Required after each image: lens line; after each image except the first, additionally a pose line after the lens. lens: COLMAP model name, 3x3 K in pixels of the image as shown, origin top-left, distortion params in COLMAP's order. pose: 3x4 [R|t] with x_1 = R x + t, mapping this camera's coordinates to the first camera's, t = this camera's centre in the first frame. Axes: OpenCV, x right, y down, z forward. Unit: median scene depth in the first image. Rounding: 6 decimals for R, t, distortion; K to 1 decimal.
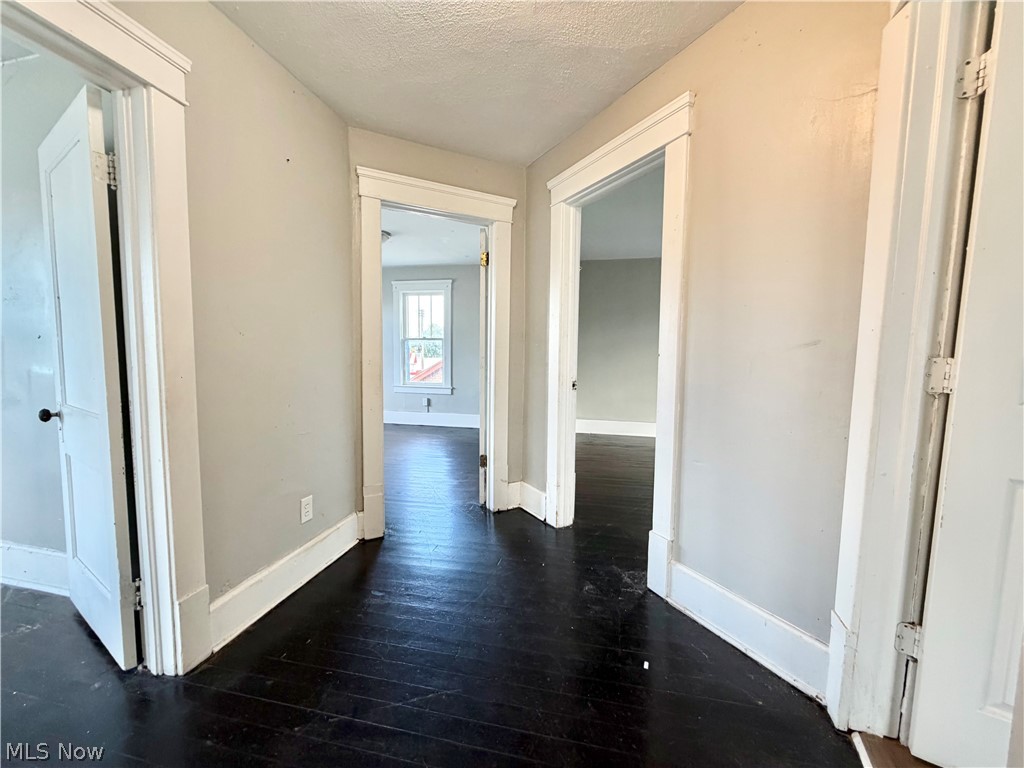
lens RADIAL K [[408.7, 0, 519.6], [0, 408.7, 388.0], [0, 0, 1]] dist [0.005300, 0.000410]
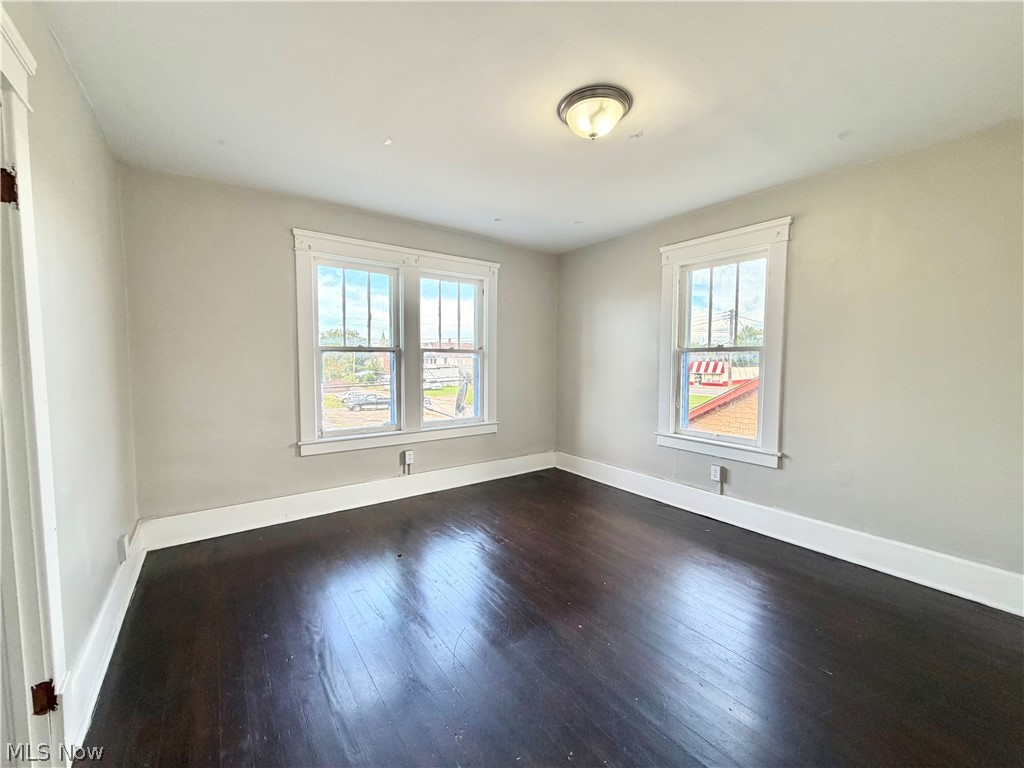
lens RADIAL K [[408.7, 0, 514.1], [0, 408.7, 382.7], [0, 0, 1]] dist [0.005300, 0.000410]
pose [[0.750415, 0.029919, -0.660290, -0.087337], [-0.051341, 0.998595, -0.013101, -0.058258], [0.658970, 0.043730, 0.750897, 0.448440]]
